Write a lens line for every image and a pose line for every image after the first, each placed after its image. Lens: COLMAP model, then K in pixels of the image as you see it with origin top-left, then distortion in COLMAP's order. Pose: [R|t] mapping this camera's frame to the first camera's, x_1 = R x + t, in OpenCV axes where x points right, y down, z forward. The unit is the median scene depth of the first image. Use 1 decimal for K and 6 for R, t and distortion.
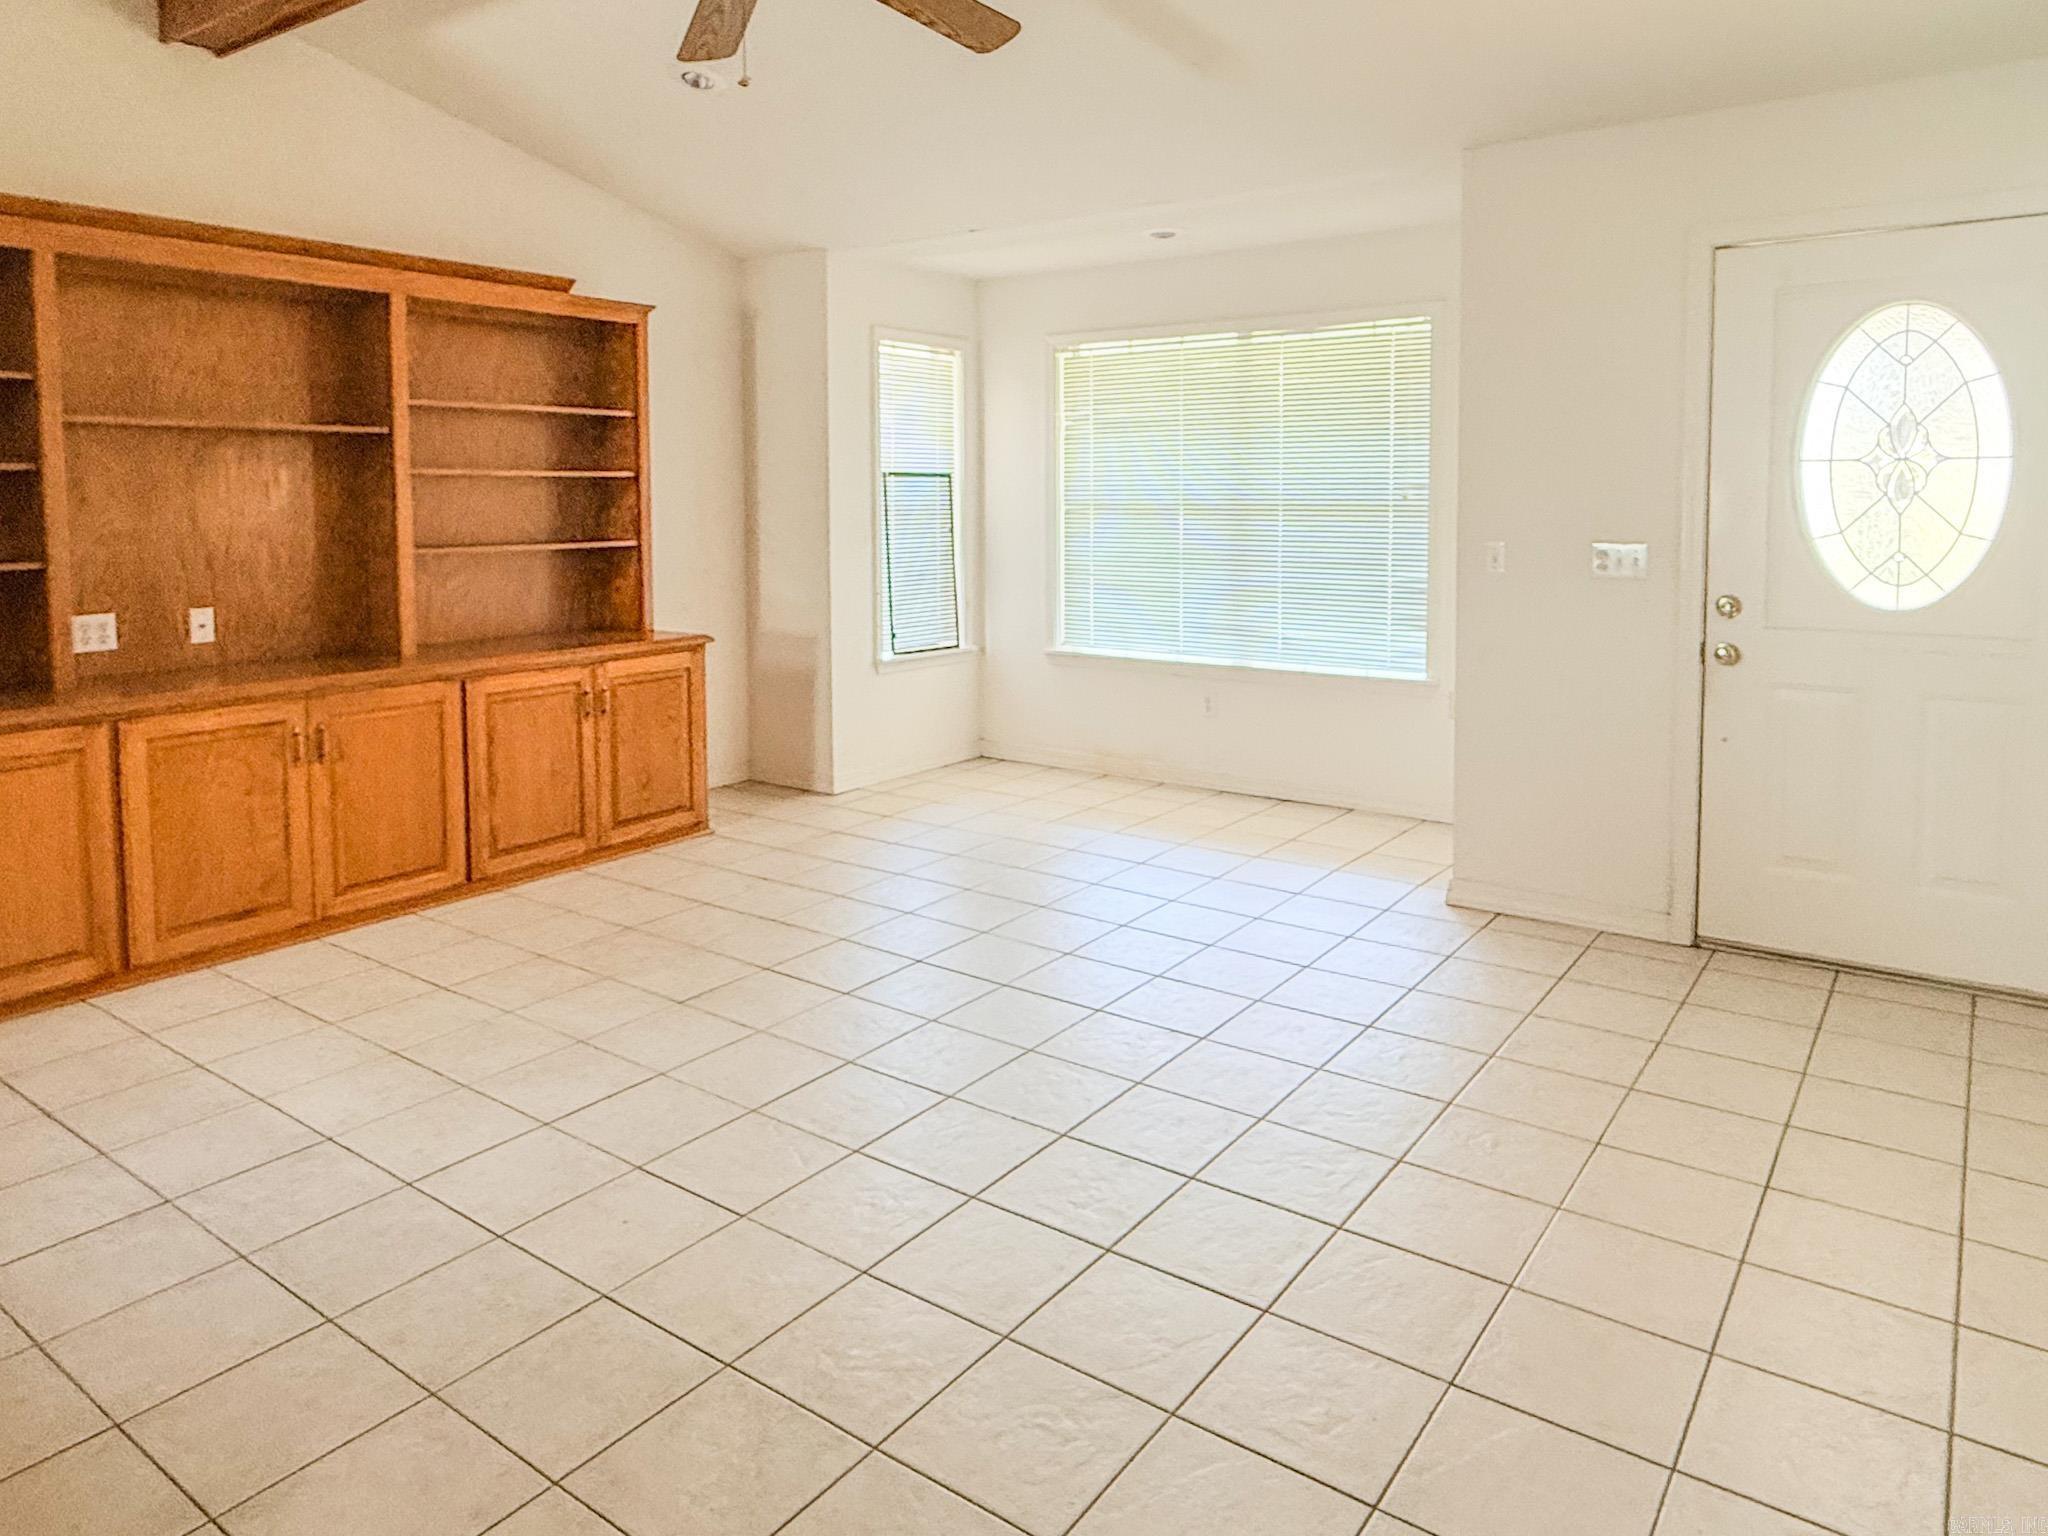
lens RADIAL K [[1338.8, 0, 1026.6], [0, 1338.8, 657.1], [0, 0, 1]] dist [0.003956, 0.002150]
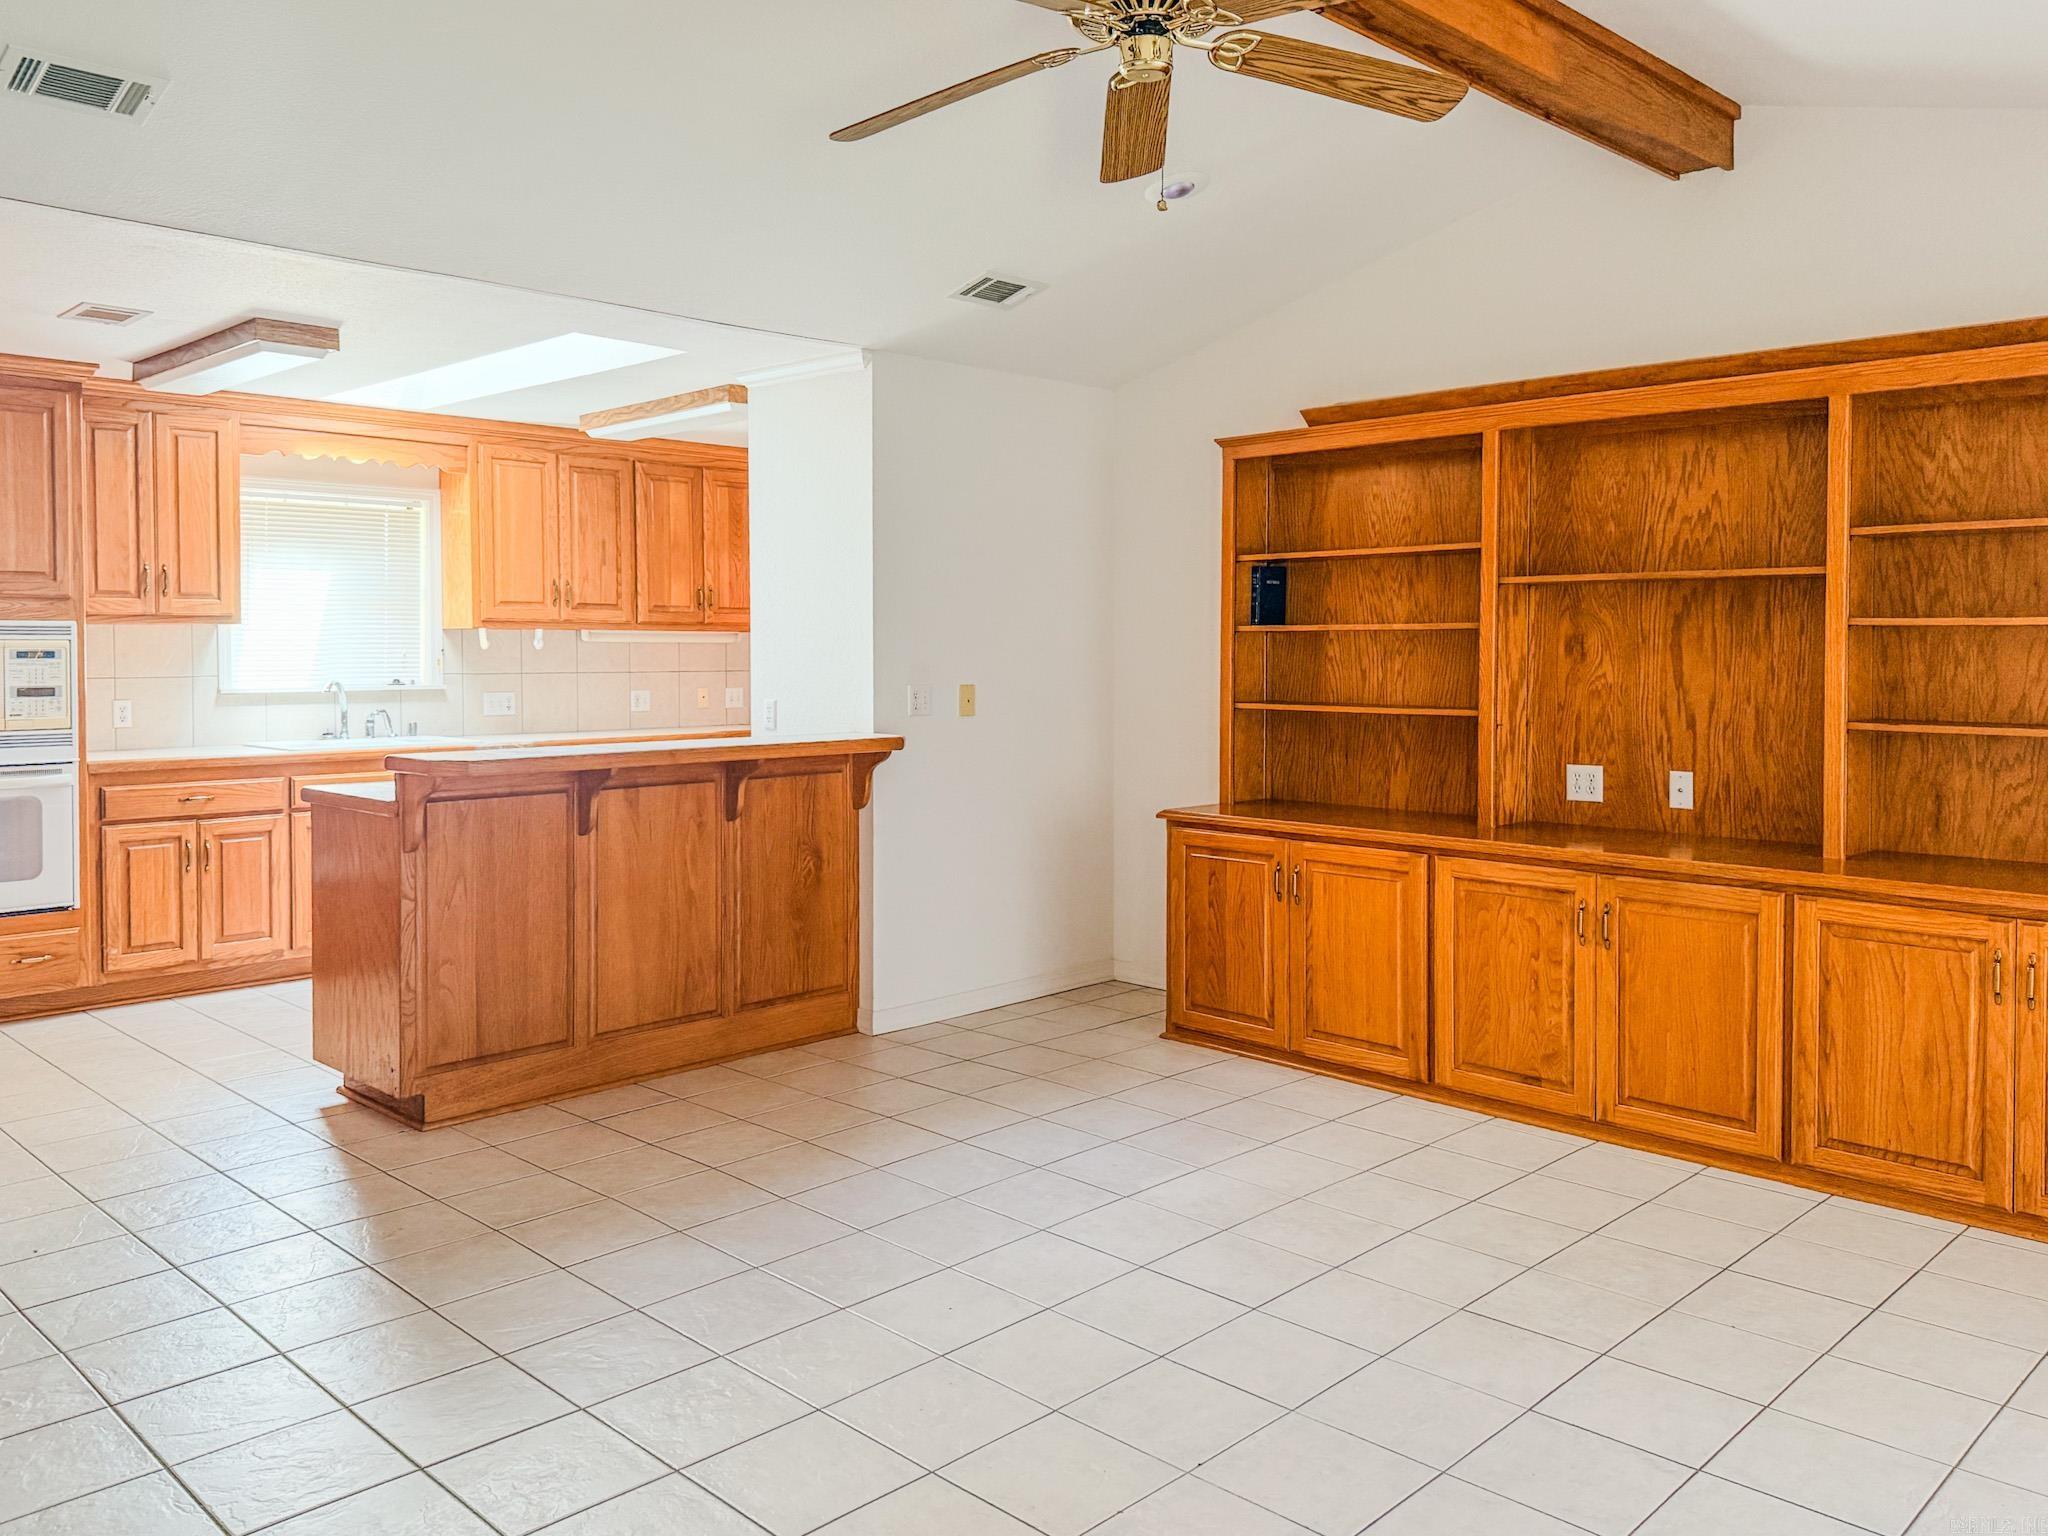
lens RADIAL K [[1567.6, 0, 1024.0], [0, 1567.6, 768.0], [0, 0, 1]] dist [-0.004546, -0.005482]
pose [[-0.150115, 0.080890, -0.985354, 0.550085], [-0.123719, 0.987276, 0.099896, -0.095268], [0.980897, 0.136903, -0.138197, 0.737376]]
